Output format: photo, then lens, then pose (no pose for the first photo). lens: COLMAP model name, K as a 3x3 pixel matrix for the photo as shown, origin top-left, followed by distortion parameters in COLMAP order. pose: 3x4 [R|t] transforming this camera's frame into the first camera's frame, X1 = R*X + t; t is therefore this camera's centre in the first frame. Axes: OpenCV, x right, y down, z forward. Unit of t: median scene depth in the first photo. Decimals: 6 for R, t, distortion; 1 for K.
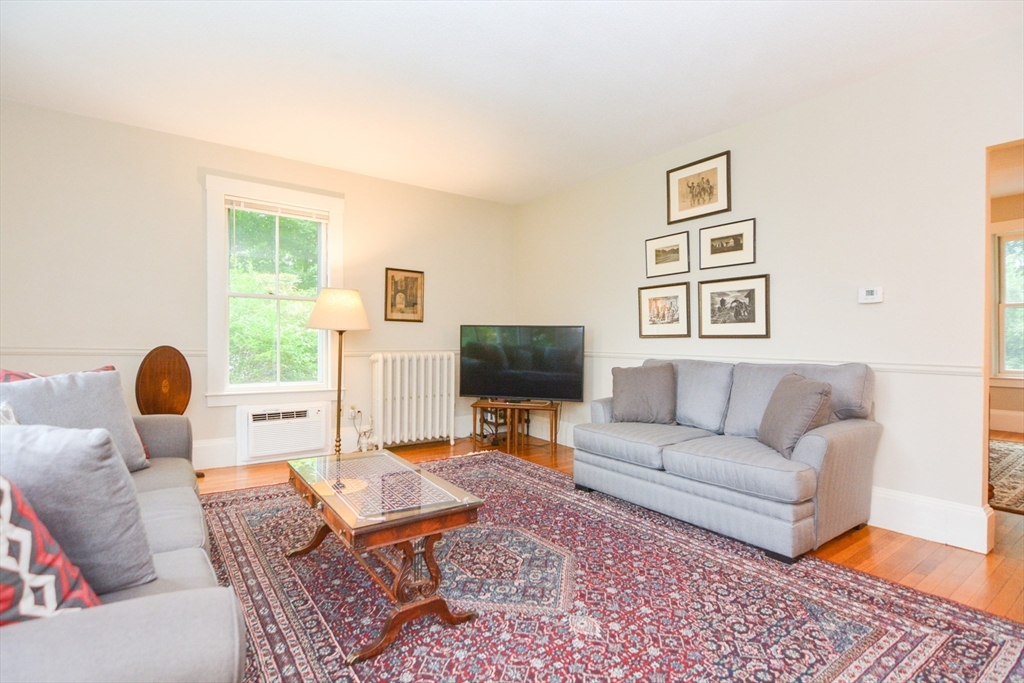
lens RADIAL K [[494.0, 0, 509.3], [0, 494.0, 341.8], [0, 0, 1]] dist [-0.008545, -0.006743]
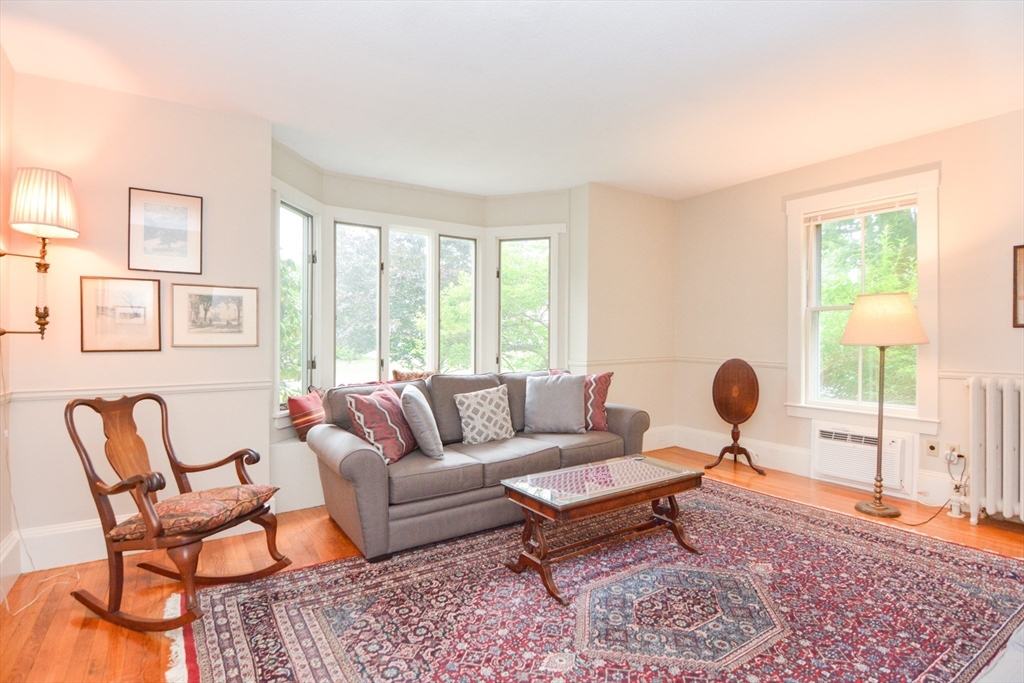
lens RADIAL K [[514.3, 0, 509.9], [0, 514.3, 341.2], [0, 0, 1]] dist [0.002289, -0.000692]
pose [[-0.034047, -0.001763, -0.999419, 0.534189], [0.009836, 0.999949, -0.002099, -0.035072], [0.999372, -0.009901, -0.034028, 0.415693]]
